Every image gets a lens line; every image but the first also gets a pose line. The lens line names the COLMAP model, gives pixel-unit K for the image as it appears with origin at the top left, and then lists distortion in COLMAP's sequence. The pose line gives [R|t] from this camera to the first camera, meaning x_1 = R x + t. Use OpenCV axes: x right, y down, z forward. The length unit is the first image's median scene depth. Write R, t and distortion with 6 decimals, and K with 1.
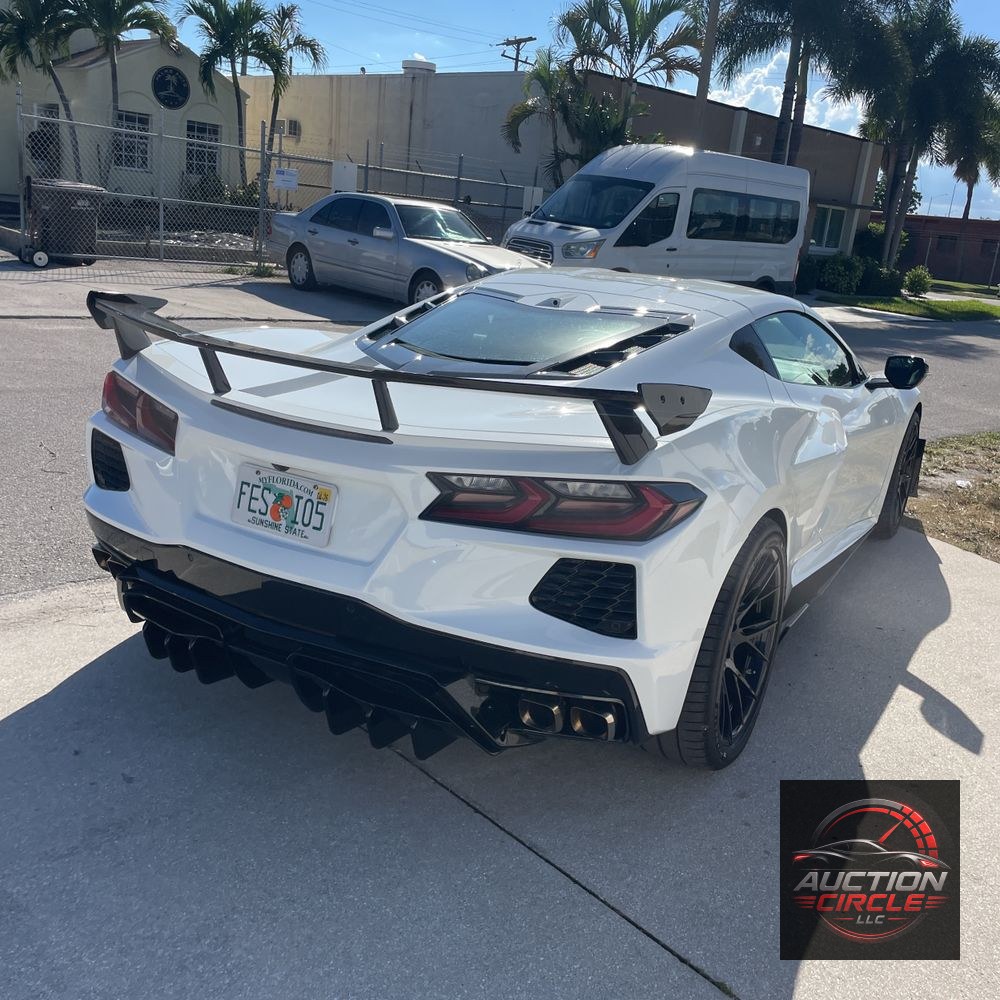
lens RADIAL K [[1009.0, 0, 525.5], [0, 1009.0, 483.1], [0, 0, 1]] dist [0.068608, -0.096649]
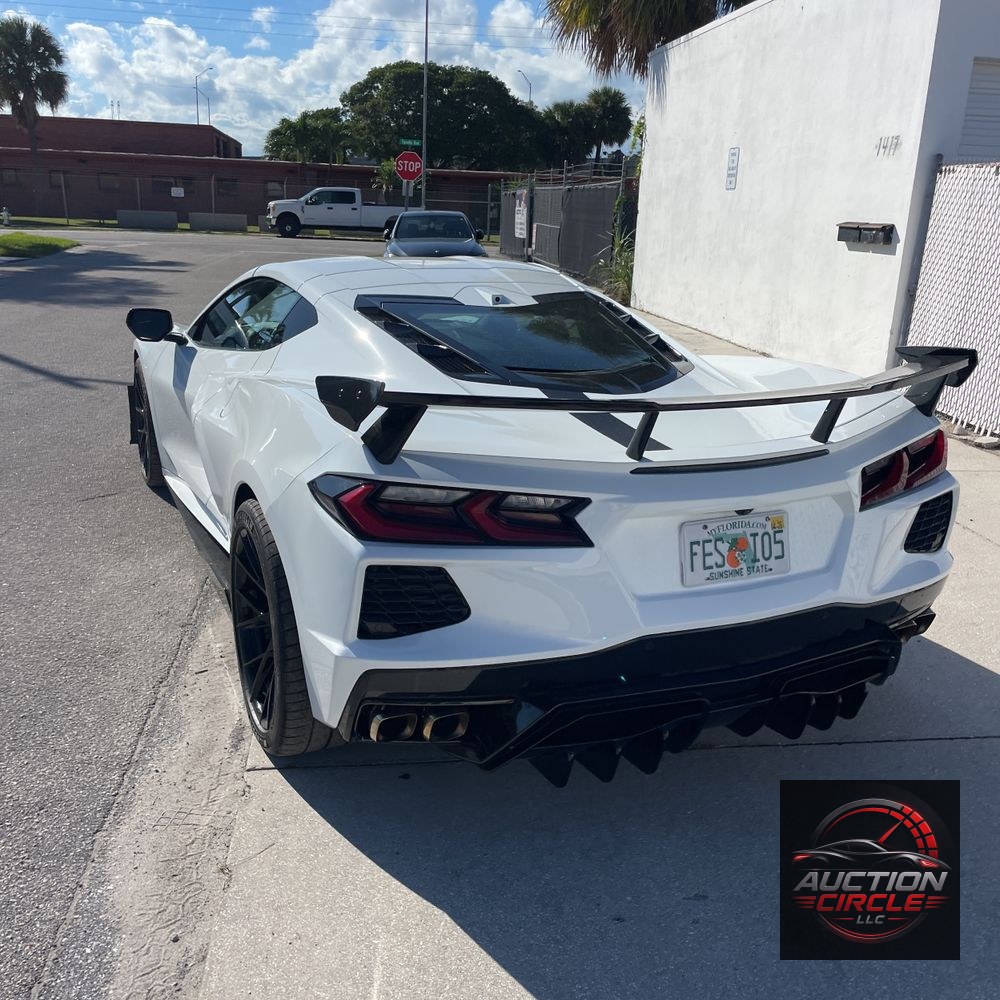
lens RADIAL K [[1000.5, 0, 503.0], [0, 1000.5, 497.1], [0, 0, 1]] dist [0.087128, -0.122197]
pose [[0.591043, -0.295978, 0.750377, -1.062955], [0.229367, 0.953516, 0.195441, -0.261156], [-0.773343, 0.056598, 0.631457, 0.555560]]
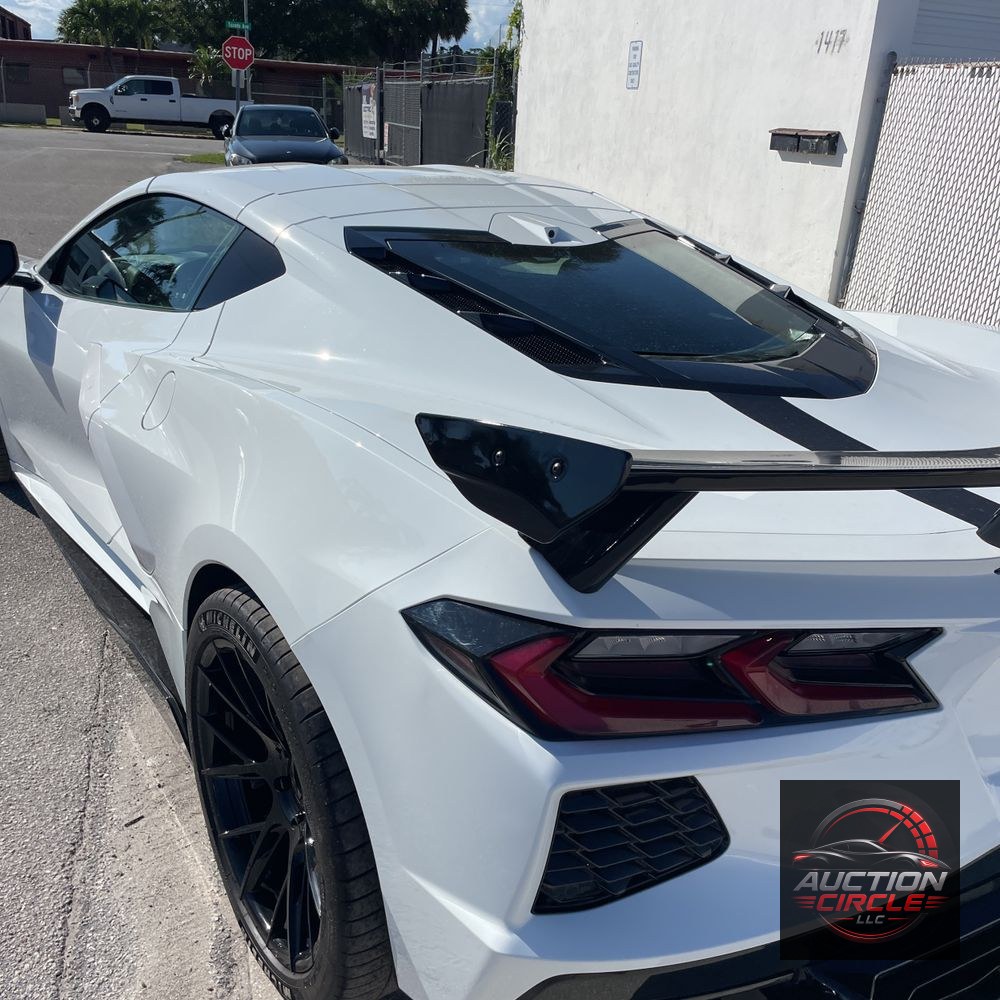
lens RADIAL K [[1006.7, 0, 530.1], [0, 1006.7, 499.9], [0, 0, 1]] dist [0.080983, -0.104460]
pose [[0.438229, -0.384790, 0.812337, -0.815530], [0.219007, 0.922211, 0.318689, -0.331910], [-0.871775, 0.038249, 0.488411, 0.996946]]
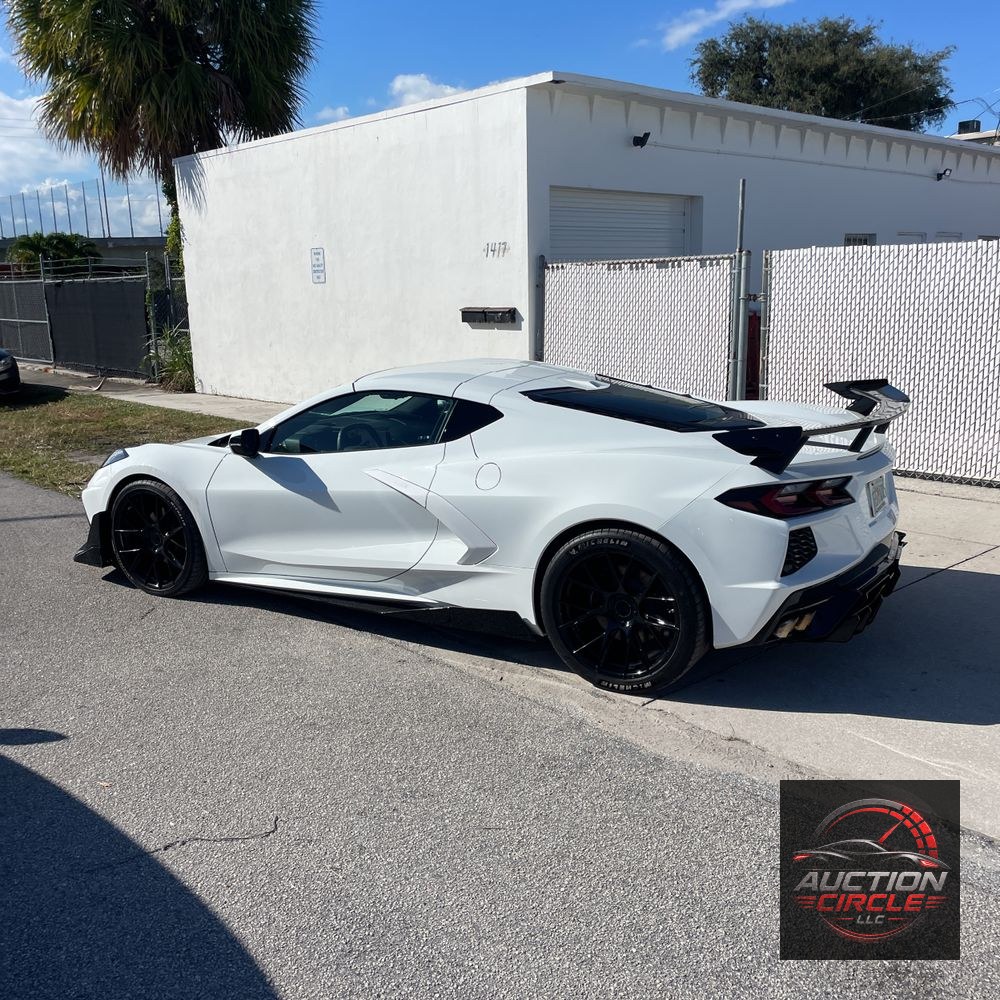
lens RADIAL K [[979.3, 0, 500.0], [0, 979.3, 500.0], [0, 0, 1]] dist [0.125990, -0.254318]
pose [[0.027433, -0.304578, 0.952092, -1.933204], [0.280524, 0.916523, 0.285116, -0.662323], [-0.959455, 0.259264, 0.110584, 1.460580]]
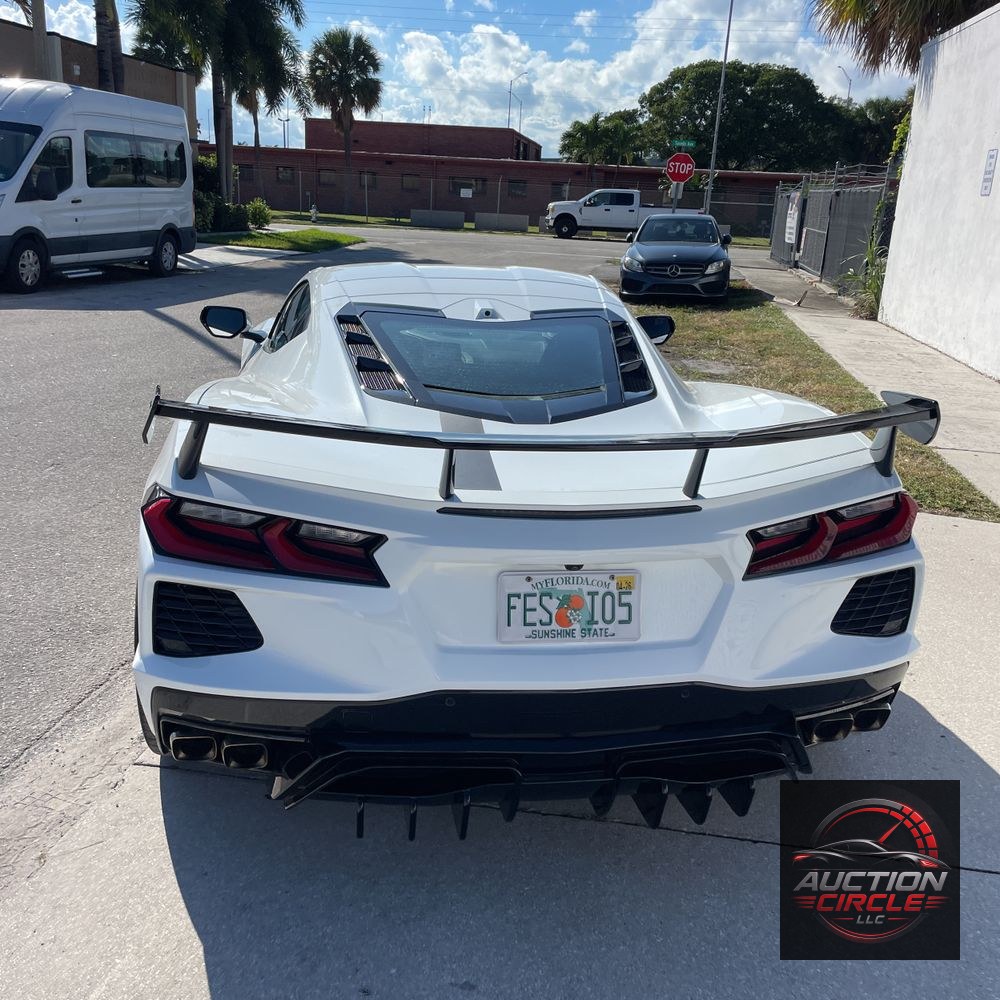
lens RADIAL K [[1000.9, 0, 500.0], [0, 1000.9, 500.0], [0, 0, 1]] dist [0.092498, -0.126275]
pose [[0.792957, -0.231326, 0.563656, -0.738870], [0.183576, 0.972841, 0.140999, -0.196925], [-0.580964, -0.008332, 0.813886, 0.332628]]
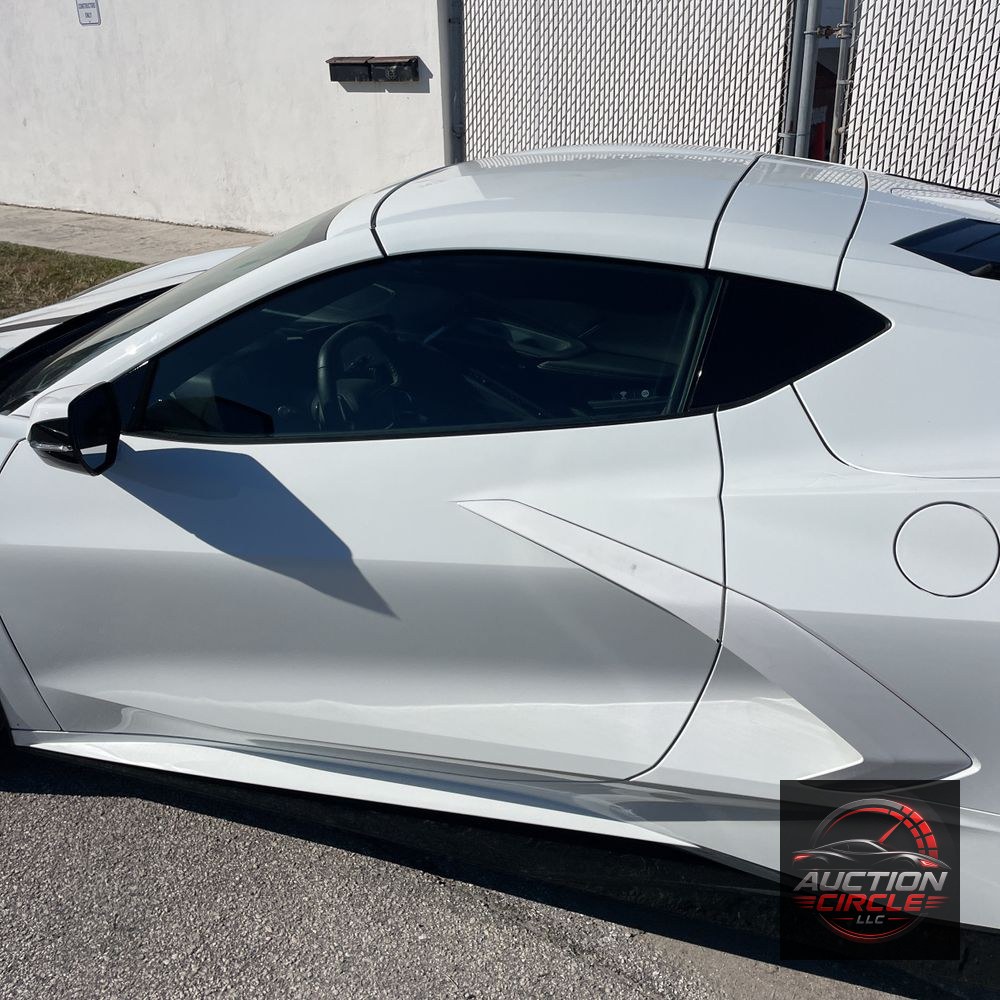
lens RADIAL K [[1000.5, 0, 503.0], [0, 1000.5, 497.1], [0, 0, 1]] dist [0.087128, -0.122197]
pose [[-0.174866, -0.483262, 0.857834, -0.706020], [0.261530, 0.817162, 0.513662, -0.584190], [-0.949223, 0.314171, -0.016507, 1.887361]]
